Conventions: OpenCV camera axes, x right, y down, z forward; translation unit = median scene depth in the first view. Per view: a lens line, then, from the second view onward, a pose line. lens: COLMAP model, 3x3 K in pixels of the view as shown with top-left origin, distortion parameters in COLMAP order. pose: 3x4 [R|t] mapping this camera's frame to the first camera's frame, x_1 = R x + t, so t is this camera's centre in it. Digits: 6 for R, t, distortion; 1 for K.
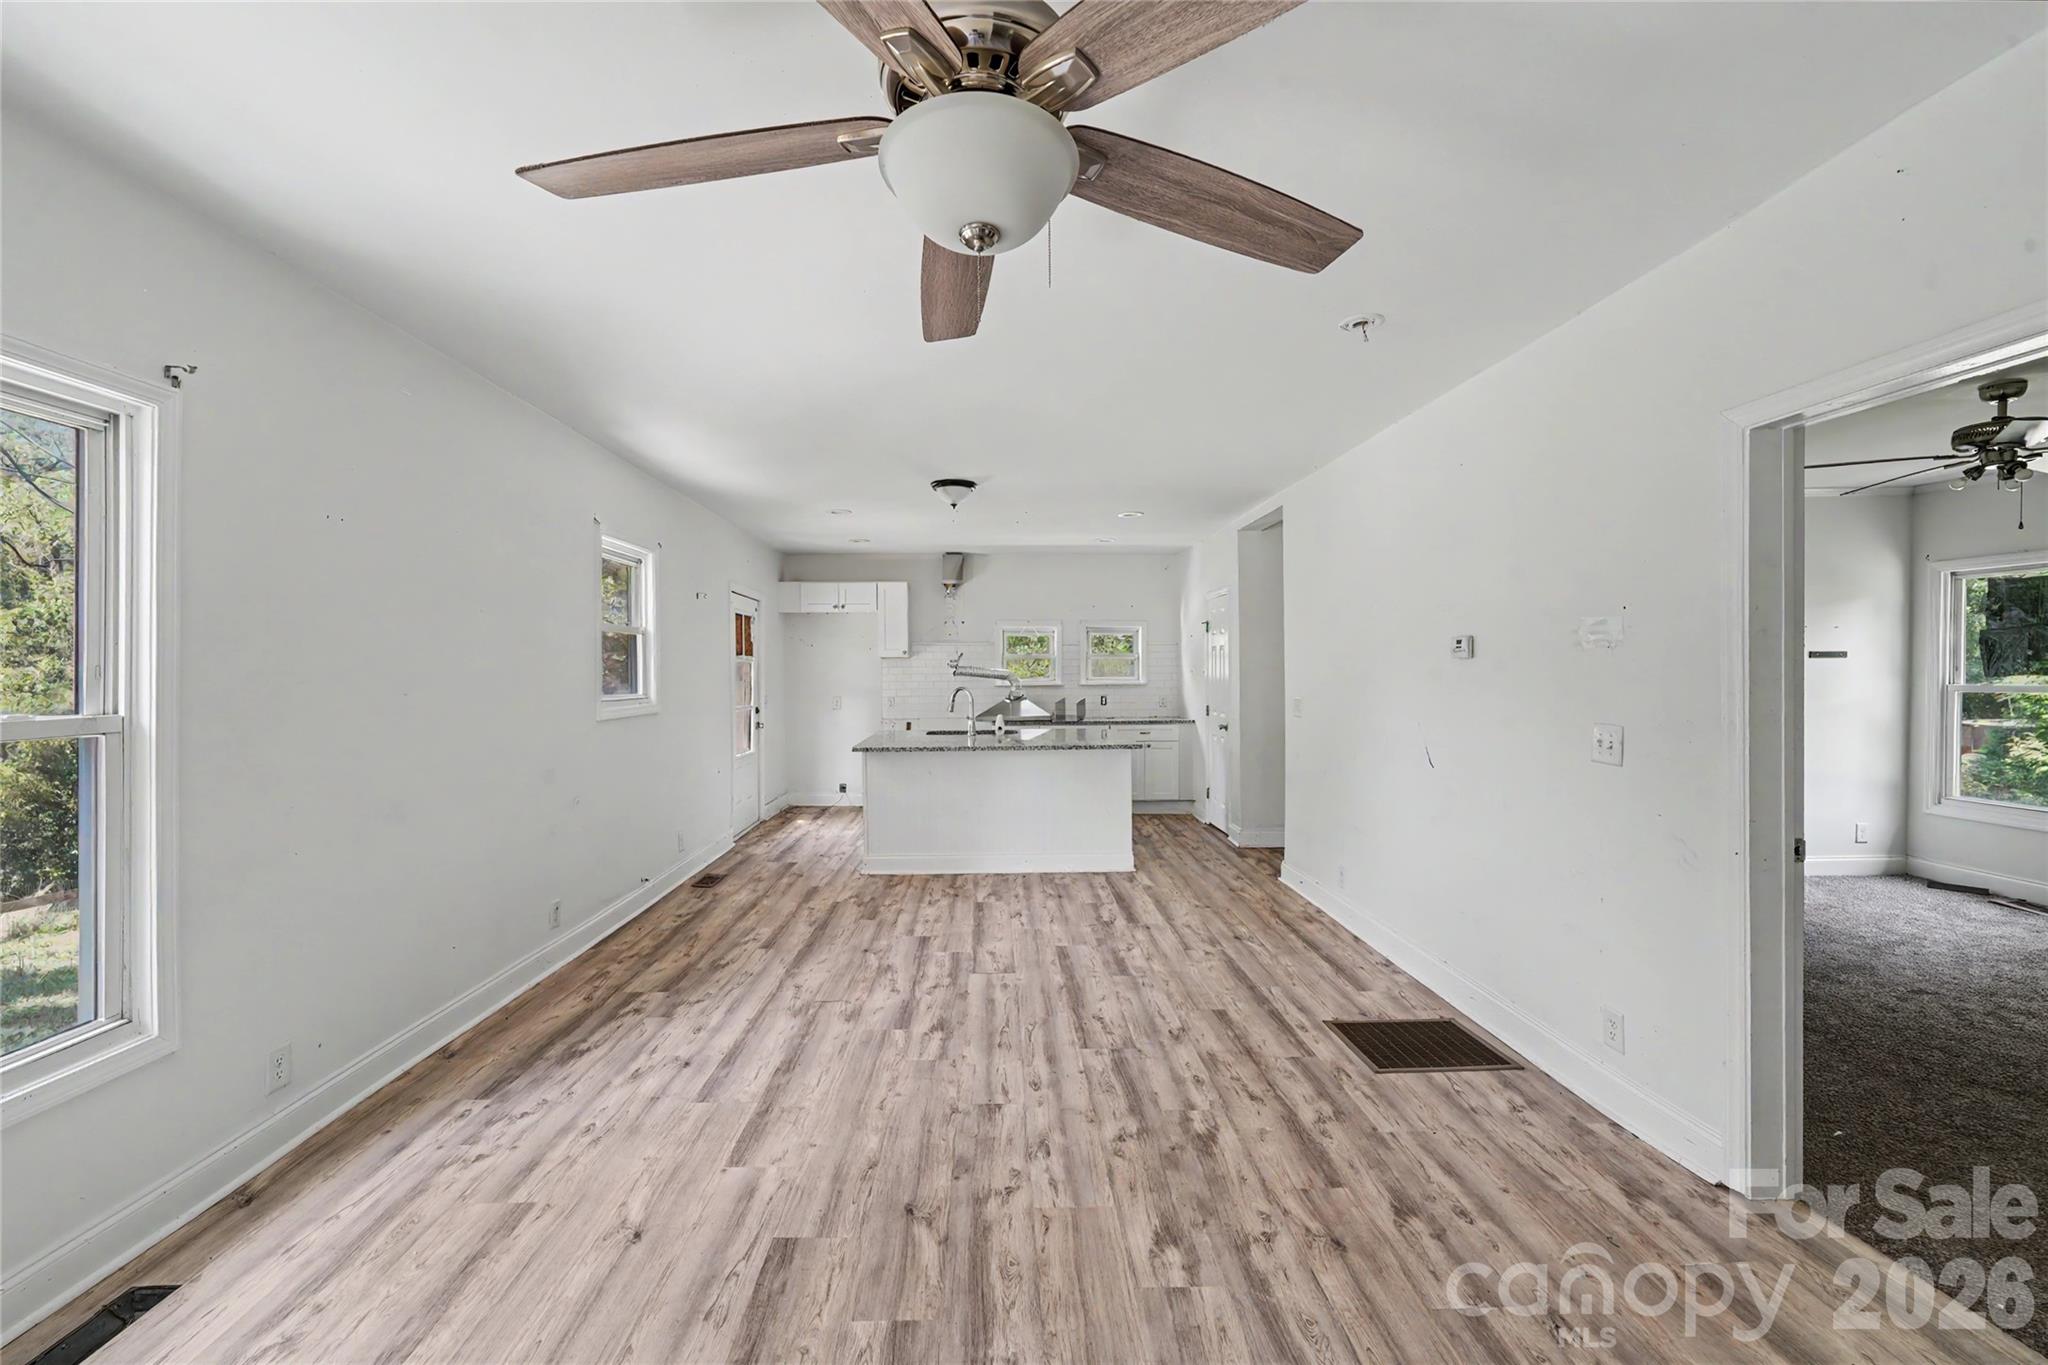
lens RADIAL K [[828.9, 0, 1016.6], [0, 828.9, 678.9], [0, 0, 1]] dist [0.004049, -0.004083]
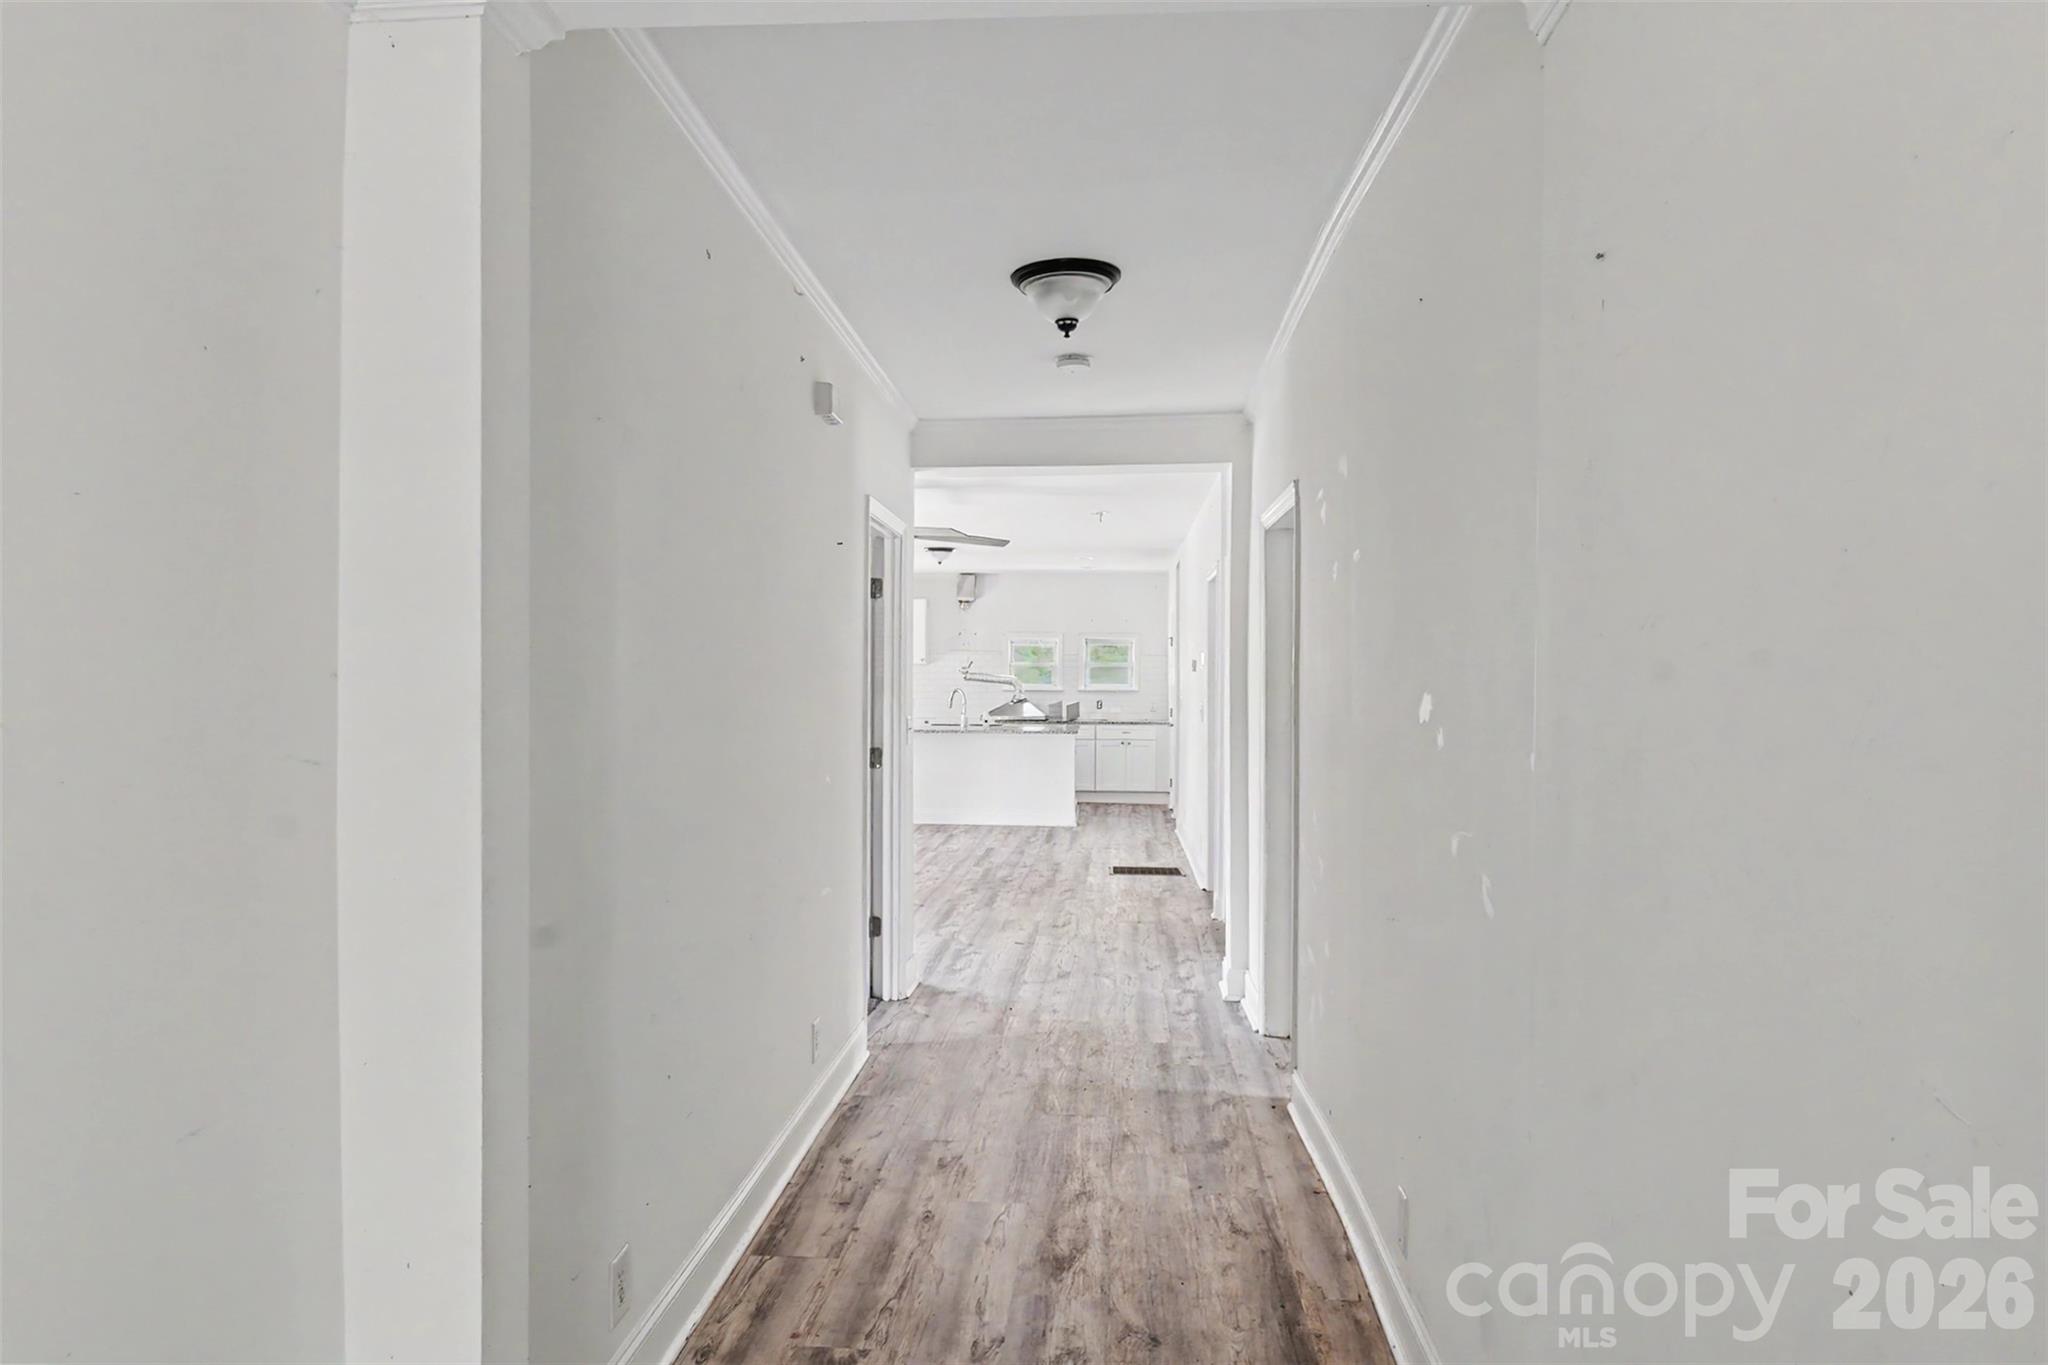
lens RADIAL K [[1283.3, 0, 1009.0], [0, 1283.3, 686.2], [0, 0, 1]] dist [-0.000514, -0.000715]
pose [[0.993149, 0.014040, -0.116006, 0.387662], [-0.014580, 0.999886, -0.003810, 0.020244], [0.115939, 0.005476, 0.993241, -1.533128]]
